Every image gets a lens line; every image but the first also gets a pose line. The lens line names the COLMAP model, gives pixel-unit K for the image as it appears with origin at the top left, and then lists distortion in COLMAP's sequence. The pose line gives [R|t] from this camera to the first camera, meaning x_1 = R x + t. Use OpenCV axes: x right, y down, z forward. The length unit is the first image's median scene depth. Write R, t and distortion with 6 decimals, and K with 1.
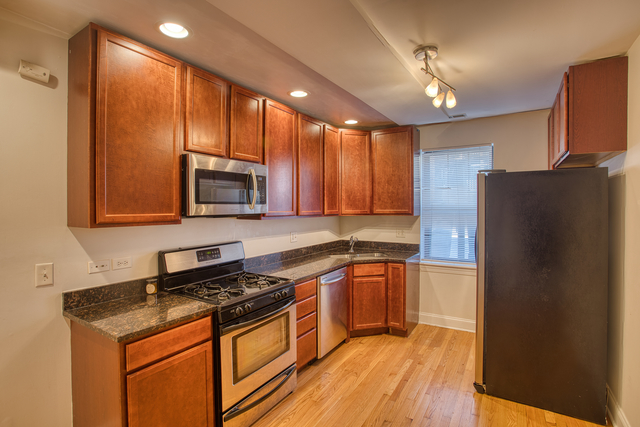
lens RADIAL K [[312.7, 0, 320.6], [0, 312.7, 209.6], [0, 0, 1]] dist [-0.056992, 0.017632]
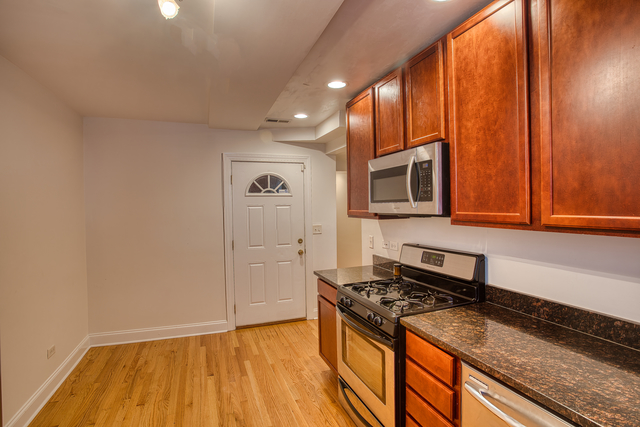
lens RADIAL K [[312.7, 0, 320.3], [0, 312.7, 213.1], [0, 0, 1]] dist [-0.056992, 0.017632]
pose [[-0.589517, 0.024272, -0.807391, 0.555167], [0.000095, 0.999550, 0.029980, -0.012058], [0.807756, 0.017597, -0.589254, 1.296838]]
